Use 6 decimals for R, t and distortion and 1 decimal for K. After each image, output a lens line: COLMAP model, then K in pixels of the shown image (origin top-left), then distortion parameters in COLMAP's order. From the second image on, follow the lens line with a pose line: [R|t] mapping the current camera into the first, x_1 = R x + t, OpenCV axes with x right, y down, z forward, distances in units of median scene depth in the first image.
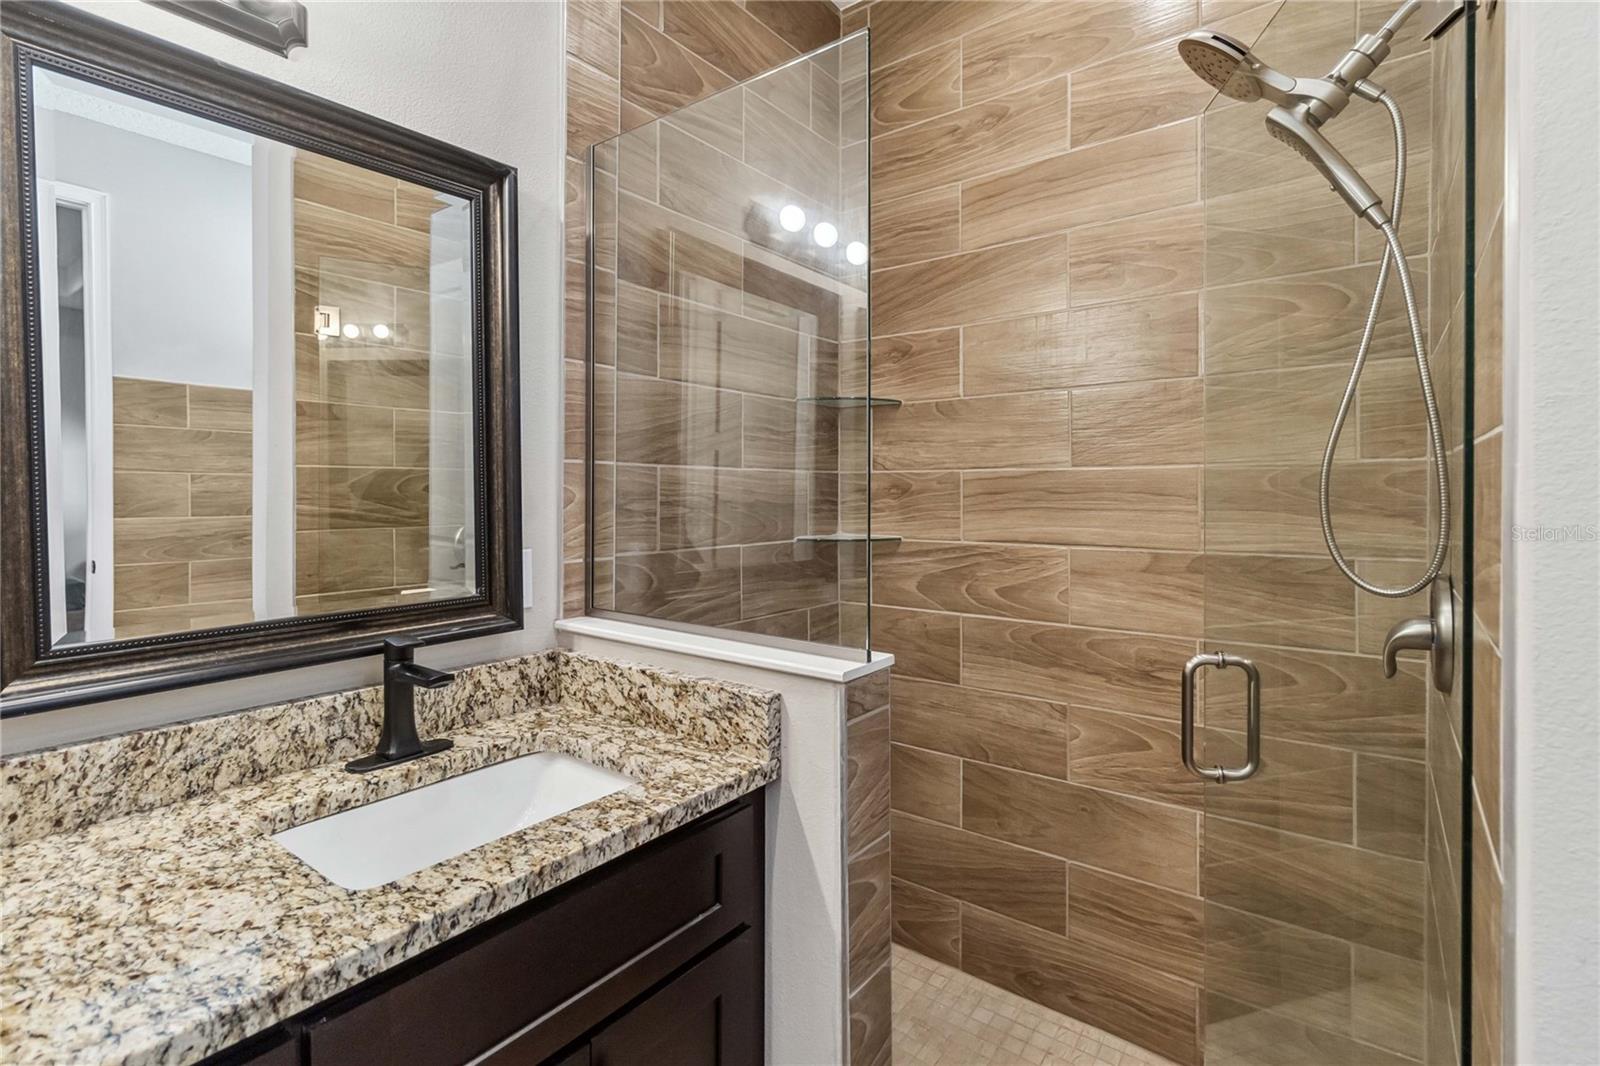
lens RADIAL K [[760.3, 0, 808.0], [0, 760.3, 498.3], [0, 0, 1]] dist [0.000150, -0.000173]
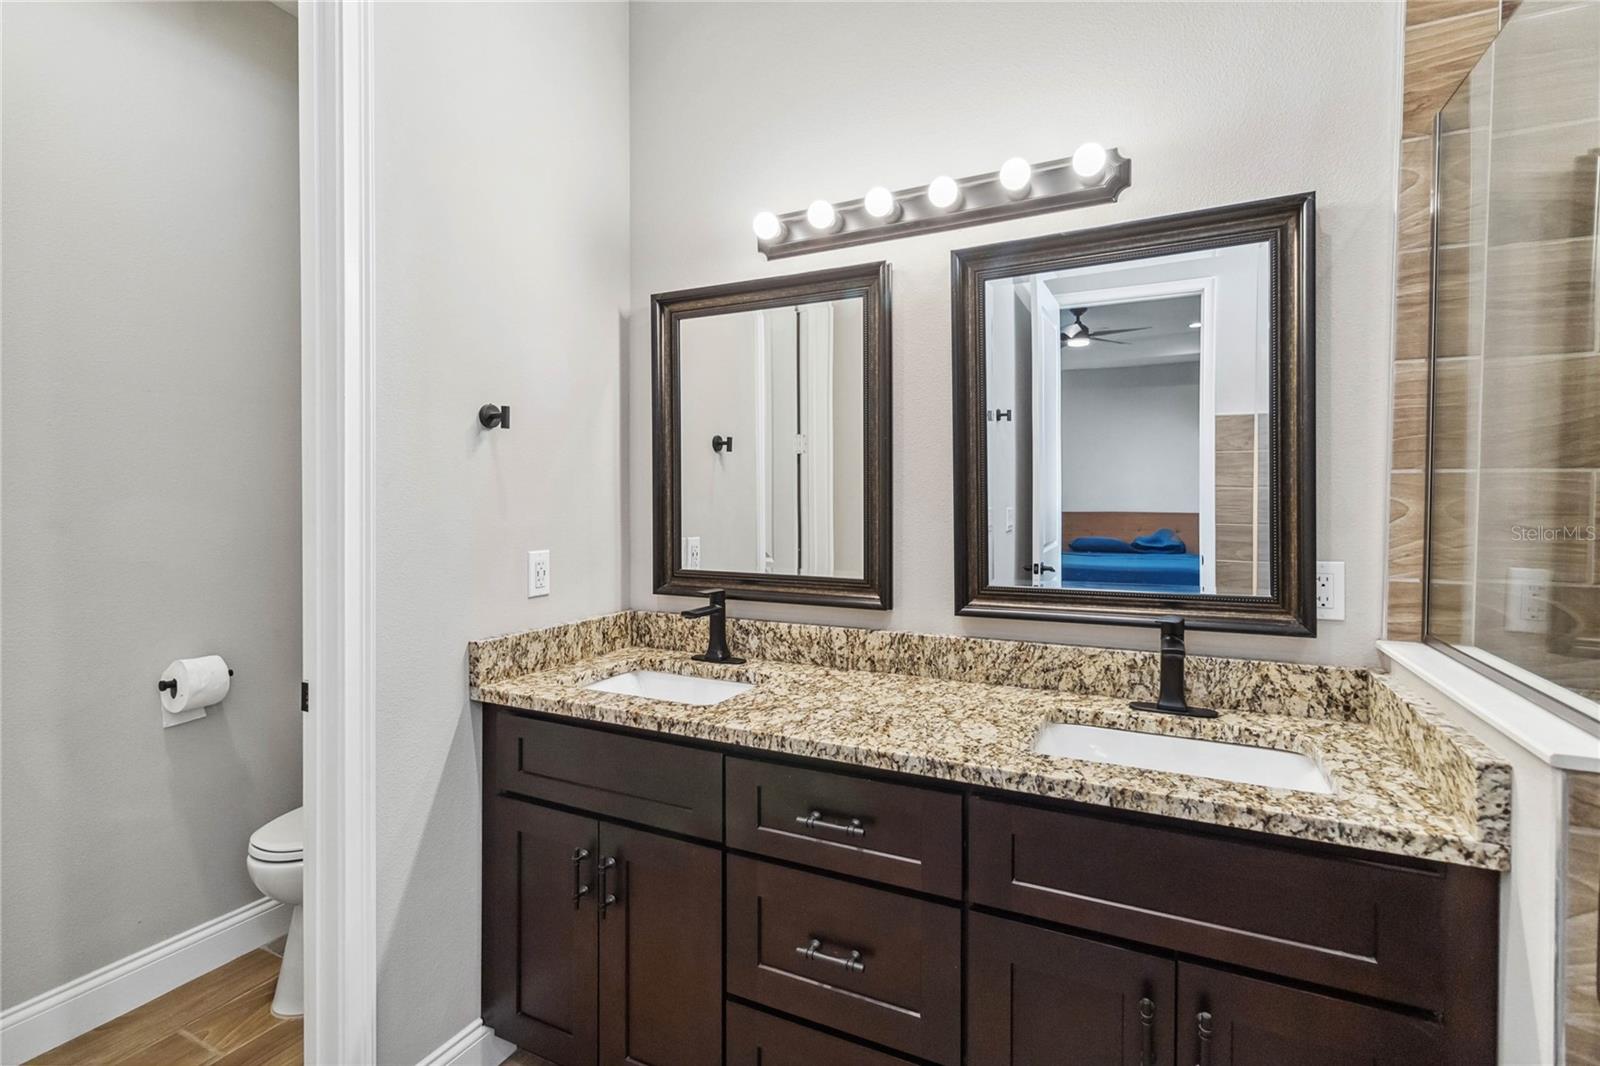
lens RADIAL K [[760.3, 0, 800.8], [0, 760.3, 519.2], [0, 0, 1]] dist [0.000150, -0.000173]
pose [[0.184172, 0.022663, -0.982633, 0.613514], [-0.012472, 0.999708, 0.020720, -0.001173], [0.982815, 0.008439, 0.184401, 0.150837]]
